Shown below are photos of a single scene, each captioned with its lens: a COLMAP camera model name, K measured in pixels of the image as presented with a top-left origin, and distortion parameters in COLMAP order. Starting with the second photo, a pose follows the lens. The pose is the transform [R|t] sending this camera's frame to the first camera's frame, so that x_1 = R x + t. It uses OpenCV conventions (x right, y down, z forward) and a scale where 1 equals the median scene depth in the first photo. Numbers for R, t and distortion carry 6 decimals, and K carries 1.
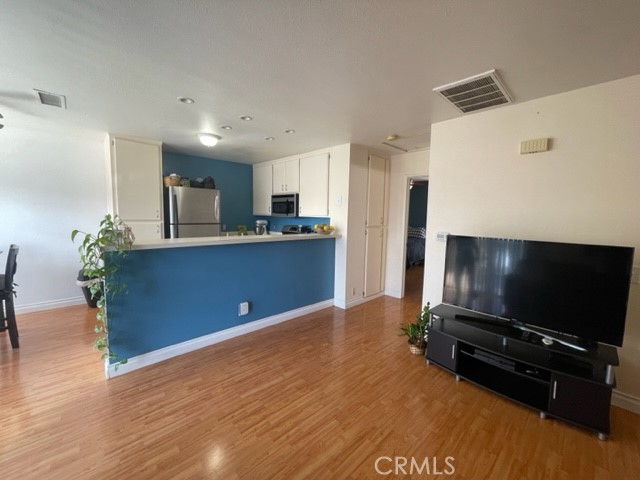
lens RADIAL K [[258.8, 0, 320.6], [0, 258.8, 239.4], [0, 0, 1]] dist [-0.007654, 0.001261]
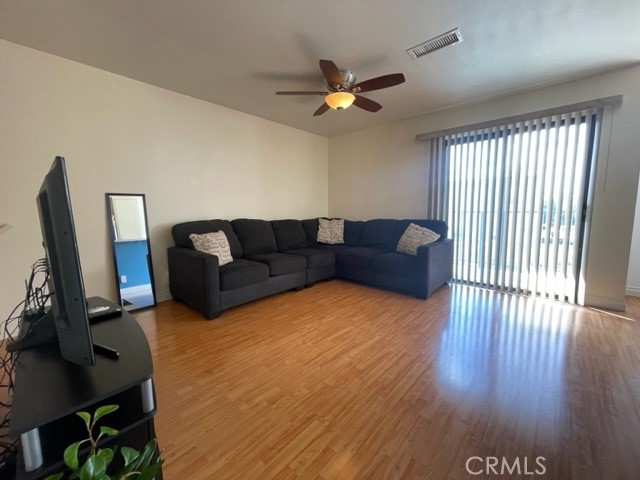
lens RADIAL K [[258.8, 0, 317.5], [0, 258.8, 242.5], [0, 0, 1]] dist [-0.007654, 0.001261]
pose [[-0.997715, 0.001642, -0.067549, 0.146941], [-0.013214, 0.975660, 0.218890, 0.007711], [0.066264, 0.219283, -0.973409, 0.953545]]
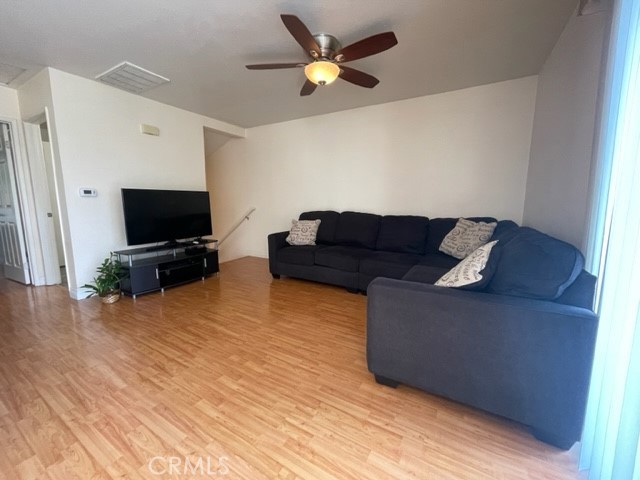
lens RADIAL K [[258.8, 0, 324.1], [0, 258.8, 237.1], [0, 0, 1]] dist [-0.007654, 0.001261]
pose [[-0.294969, -0.153981, 0.943018, -0.664383], [0.076035, 0.980017, 0.183806, 0.039383], [-0.952477, 0.125919, -0.277367, 0.336559]]
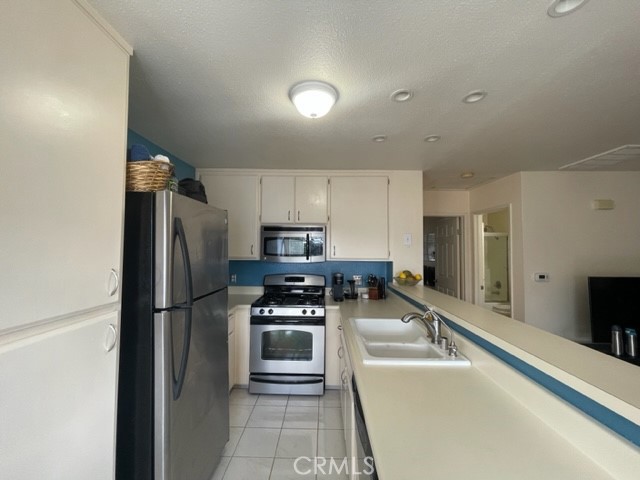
lens RADIAL K [[258.8, 0, 317.8], [0, 258.8, 239.4], [0, 0, 1]] dist [-0.007654, 0.001261]
pose [[0.708058, 0.005307, 0.706135, -0.758574], [0.074552, 0.993822, -0.082224, -0.119887], [-0.702208, 0.110863, 0.703287, 0.731287]]
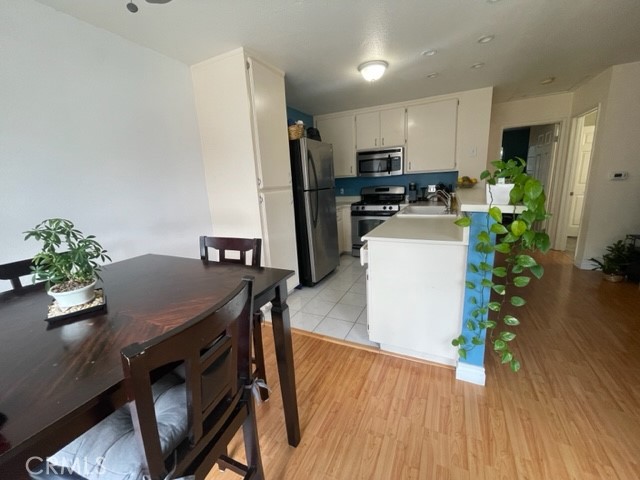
lens RADIAL K [[258.8, 0, 319.1], [0, 258.8, 238.5], [0, 0, 1]] dist [-0.007654, 0.001261]
pose [[0.935548, -0.144149, 0.322446, -0.918336], [0.106390, 0.985537, 0.131903, -0.021496], [-0.336796, -0.089096, 0.937353, 0.313135]]
